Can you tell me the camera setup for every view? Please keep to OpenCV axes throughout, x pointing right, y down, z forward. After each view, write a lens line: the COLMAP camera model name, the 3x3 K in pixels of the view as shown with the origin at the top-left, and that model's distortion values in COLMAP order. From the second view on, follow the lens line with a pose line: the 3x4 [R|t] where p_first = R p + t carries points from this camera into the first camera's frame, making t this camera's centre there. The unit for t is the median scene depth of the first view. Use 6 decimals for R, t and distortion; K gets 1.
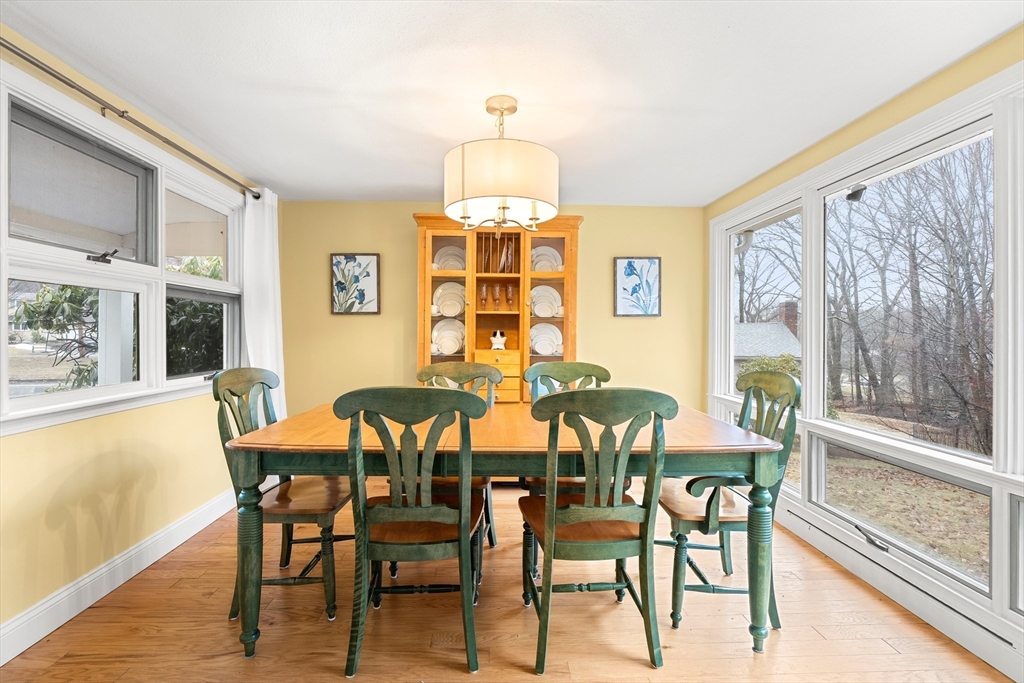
lens RADIAL K [[477.3, 0, 512.1], [0, 477.3, 337.7], [0, 0, 1]] dist [-0.004471, 0.001468]
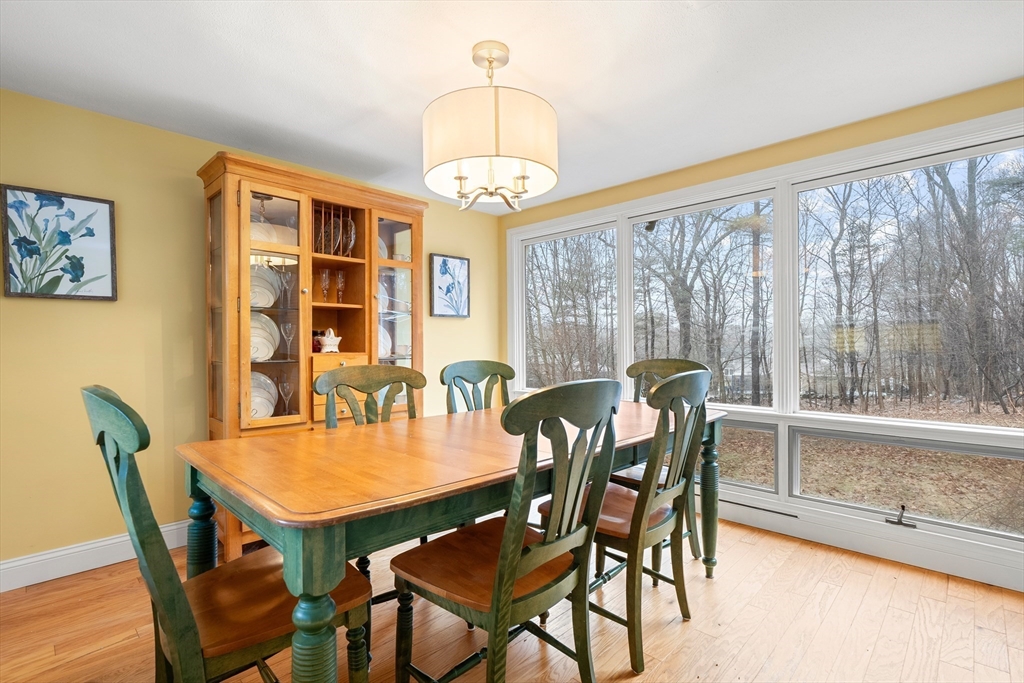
lens RADIAL K [[477.3, 0, 508.9], [0, 477.3, 353.9], [0, 0, 1]] dist [-0.004471, 0.001468]
pose [[0.725662, -0.024633, 0.687610, -0.335641], [0.015554, 0.999691, 0.019398, 0.015459], [-0.687876, -0.003381, 0.725821, 0.207641]]
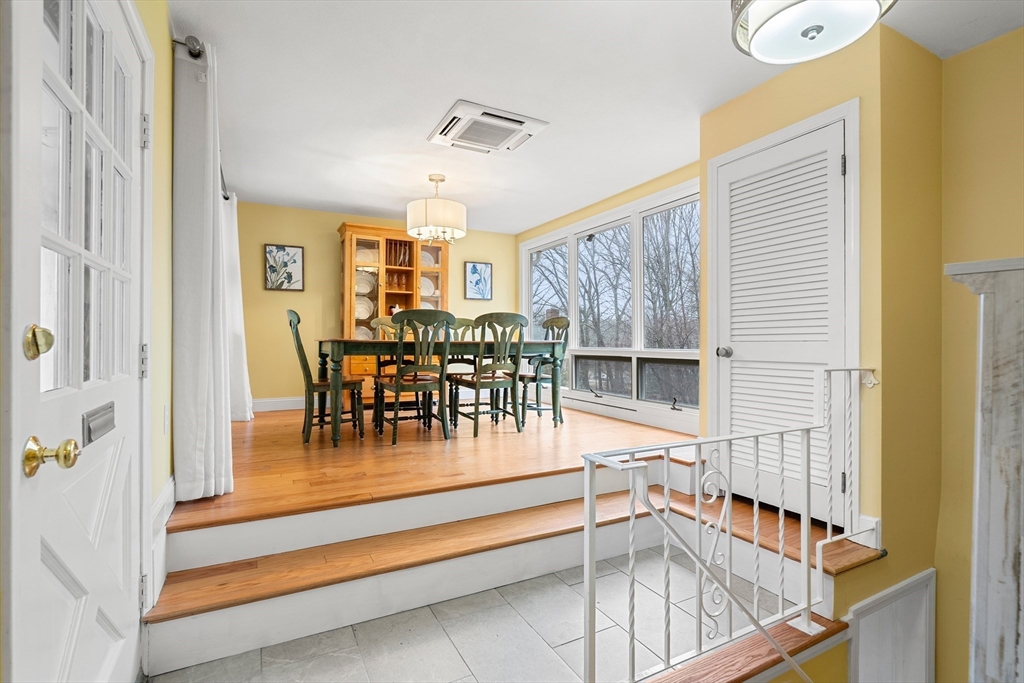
lens RADIAL K [[477.3, 0, 513.4], [0, 477.3, 347.9], [0, 0, 1]] dist [-0.004471, 0.001468]
pose [[0.901493, -0.009168, 0.432696, -0.330797], [0.006747, 0.999952, 0.007131, 0.108699], [-0.432741, -0.003509, 0.901512, -0.498328]]
